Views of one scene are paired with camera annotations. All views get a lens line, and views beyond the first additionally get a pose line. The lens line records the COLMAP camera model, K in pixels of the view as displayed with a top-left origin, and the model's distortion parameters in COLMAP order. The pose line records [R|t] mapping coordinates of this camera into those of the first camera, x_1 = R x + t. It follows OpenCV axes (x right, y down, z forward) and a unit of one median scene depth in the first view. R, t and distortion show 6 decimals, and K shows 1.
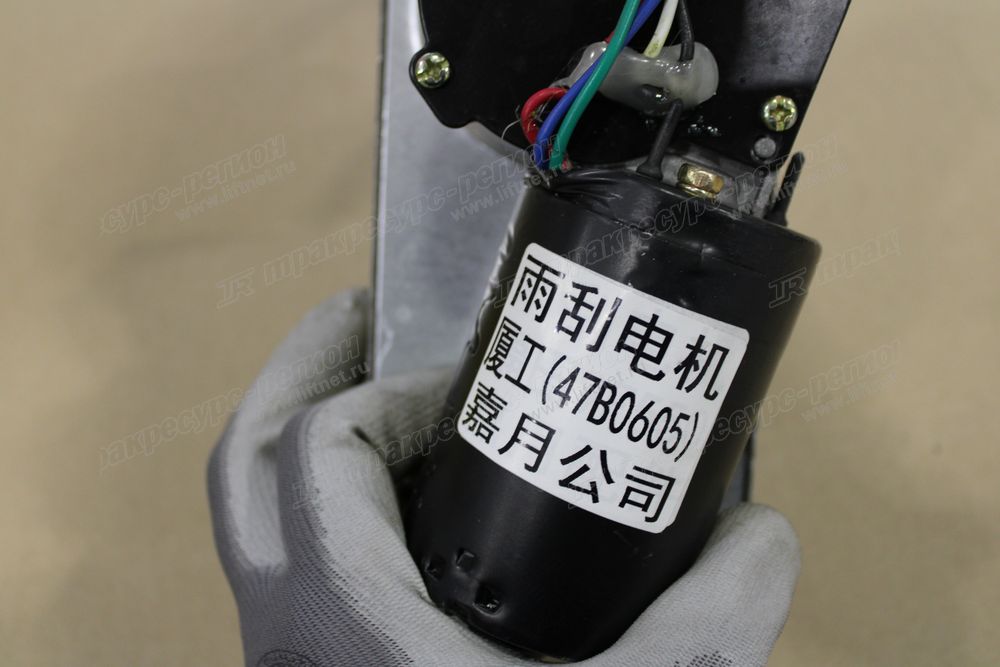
lens RADIAL K [[1167.1, 0, 500.0], [0, 1167.1, 333.5], [0, 0, 1]] dist [-0.091951, 0.008339]
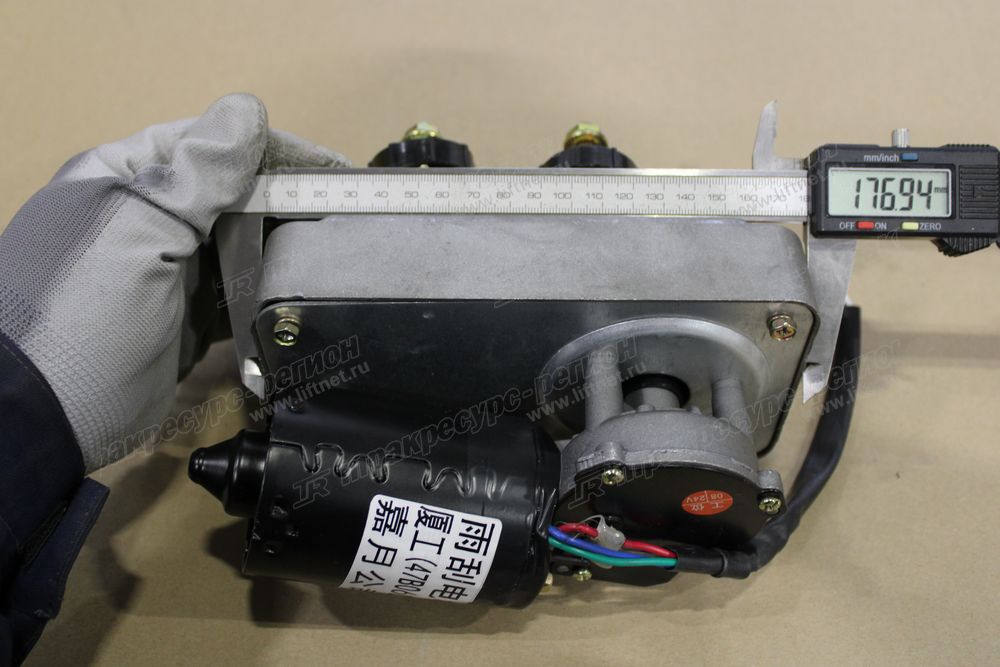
lens RADIAL K [[1167.1, 0, 500.0], [0, 1167.1, 333.5], [0, 0, 1]] dist [-0.091951, 0.008339]
pose [[0.043739, 0.521598, 0.852070, -1.479187], [-0.988084, 0.148569, -0.040226, -0.050456], [-0.147573, -0.840157, 0.521880, 0.398762]]
